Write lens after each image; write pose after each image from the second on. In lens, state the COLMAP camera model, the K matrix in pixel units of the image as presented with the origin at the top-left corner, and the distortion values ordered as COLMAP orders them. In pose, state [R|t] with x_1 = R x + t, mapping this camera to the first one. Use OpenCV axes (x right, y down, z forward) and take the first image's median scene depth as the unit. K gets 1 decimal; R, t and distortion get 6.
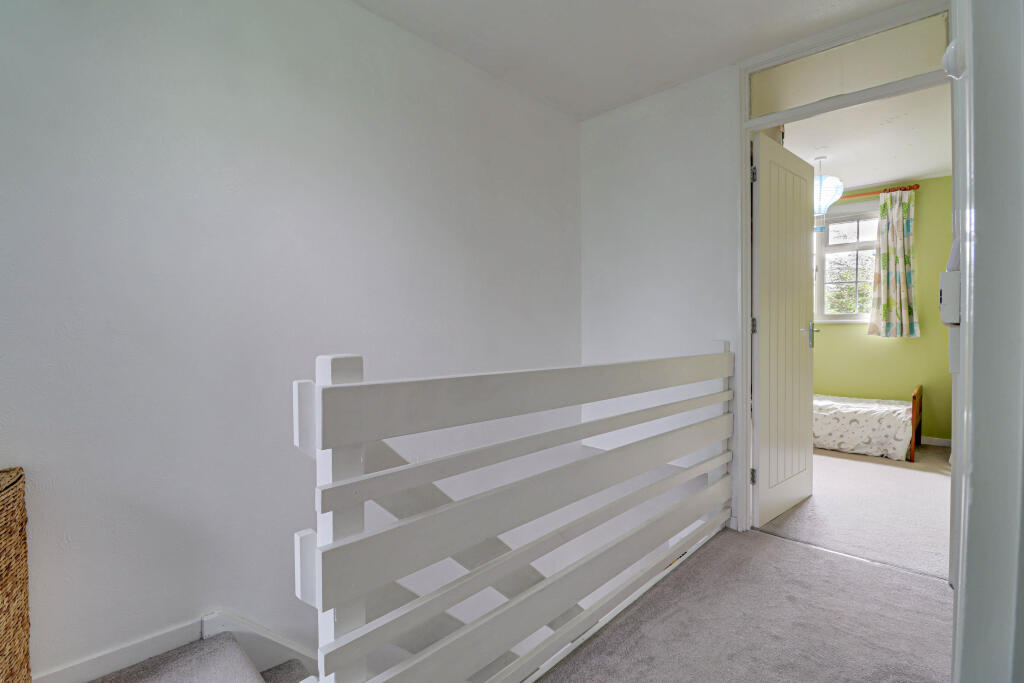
lens RADIAL K [[490.1, 0, 509.9], [0, 490.1, 340.7], [0, 0, 1]] dist [-0.007112, -0.000730]
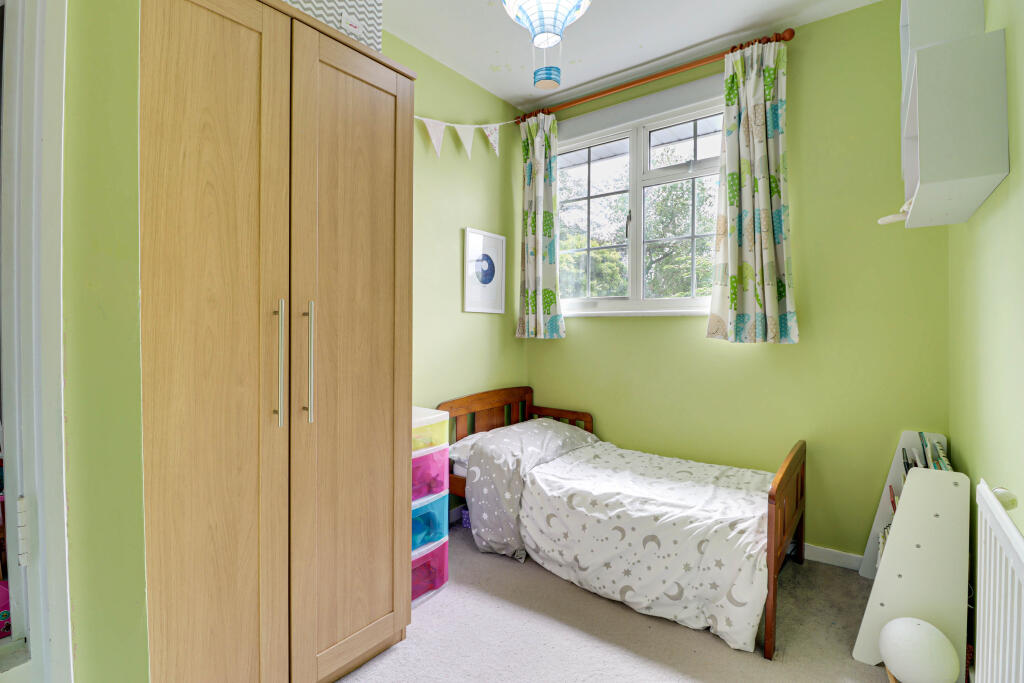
lens RADIAL K [[490.1, 0, 513.7], [0, 490.1, 338.3], [0, 0, 1]] dist [-0.007112, -0.000730]
pose [[0.993041, -0.002636, 0.117739, 0.496835], [0.003513, 0.999968, -0.007245, -0.009231], [-0.117716, 0.007608, 0.993018, 0.544350]]
